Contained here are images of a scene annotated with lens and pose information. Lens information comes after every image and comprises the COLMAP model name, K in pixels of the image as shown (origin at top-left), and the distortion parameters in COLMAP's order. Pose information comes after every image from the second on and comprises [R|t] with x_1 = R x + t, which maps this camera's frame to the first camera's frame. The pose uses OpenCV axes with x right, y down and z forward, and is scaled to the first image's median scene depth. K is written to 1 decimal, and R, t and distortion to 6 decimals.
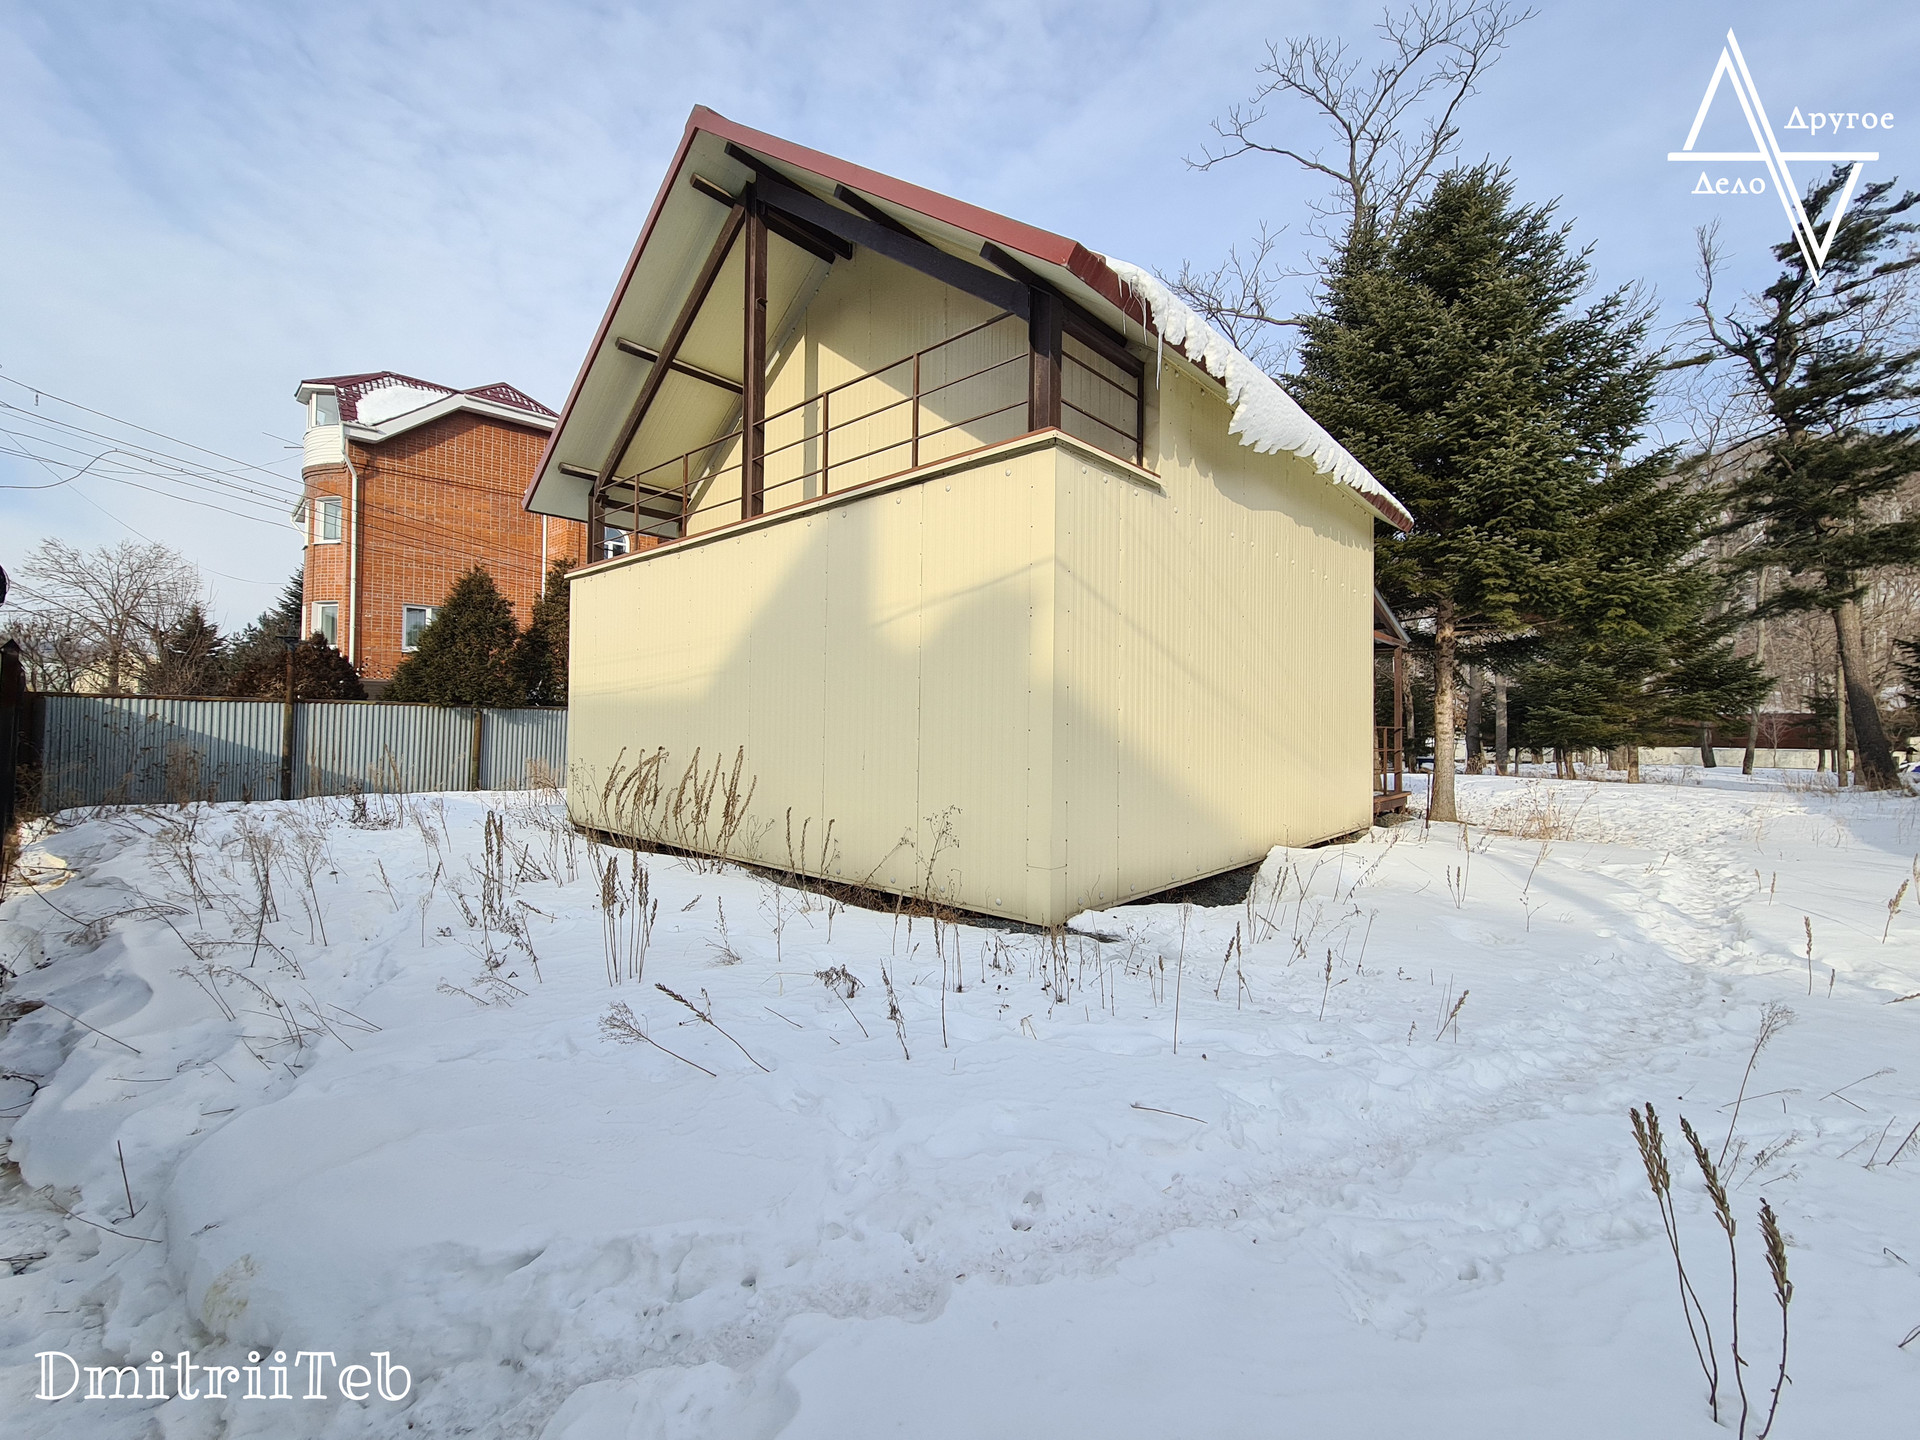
lens RADIAL K [[788.2, 0, 953.6], [0, 788.2, 710.2], [0, 0, 1]] dist [0.007442, -0.006406]
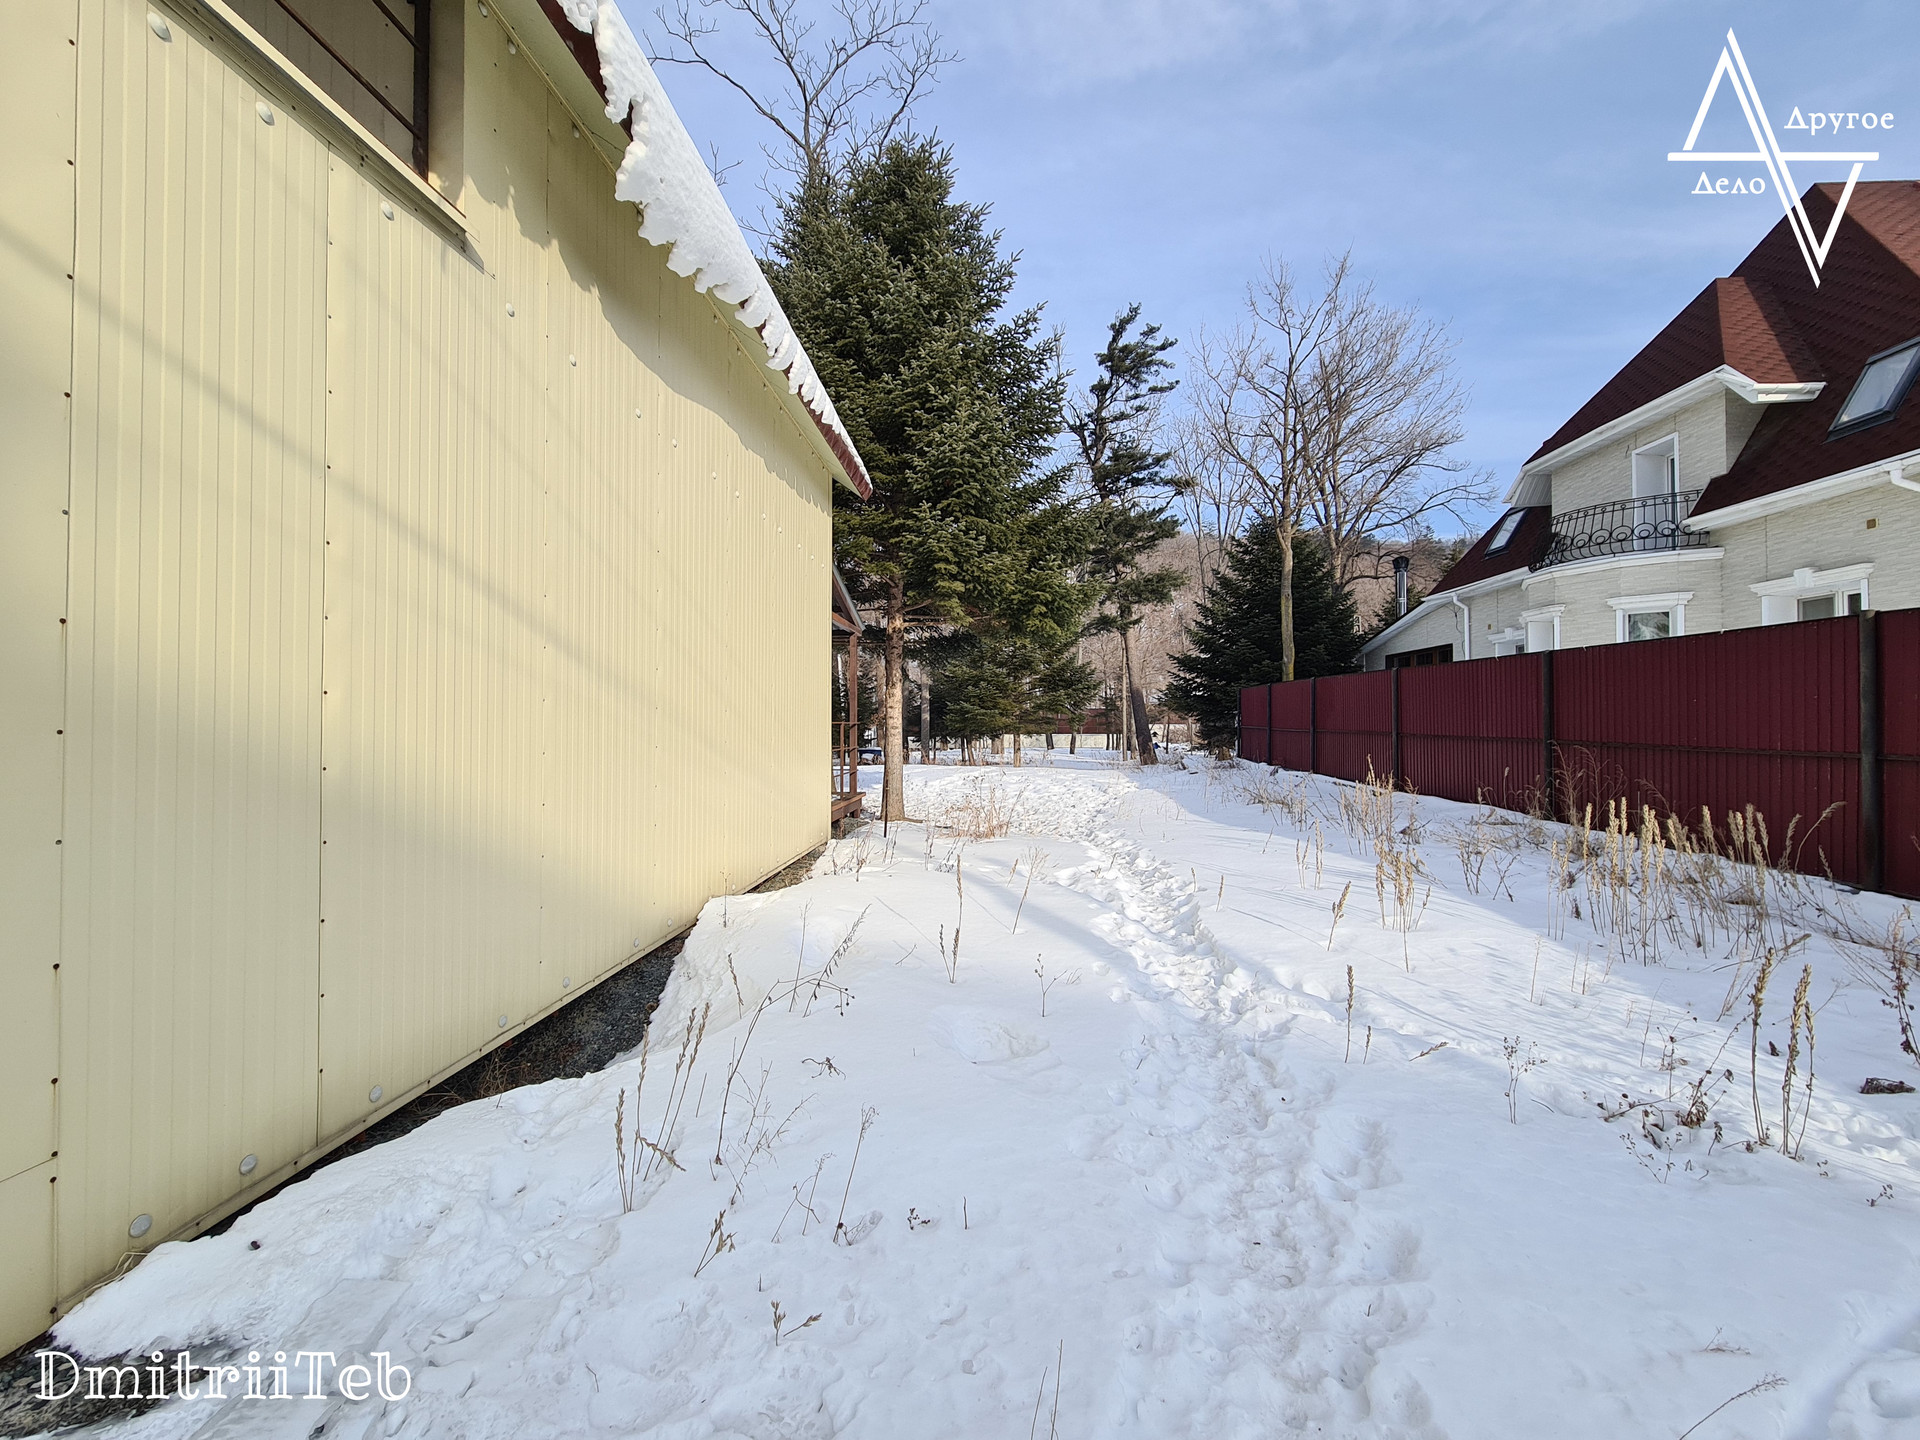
lens RADIAL K [[788.2, 0, 953.6], [0, 788.2, 710.2], [0, 0, 1]] dist [0.007442, -0.006406]
pose [[0.791660, -0.000648, 0.610961, 0.092063], [-0.003488, 0.999978, 0.005581, 0.002150], [-0.610952, -0.006549, 0.791641, 0.194177]]
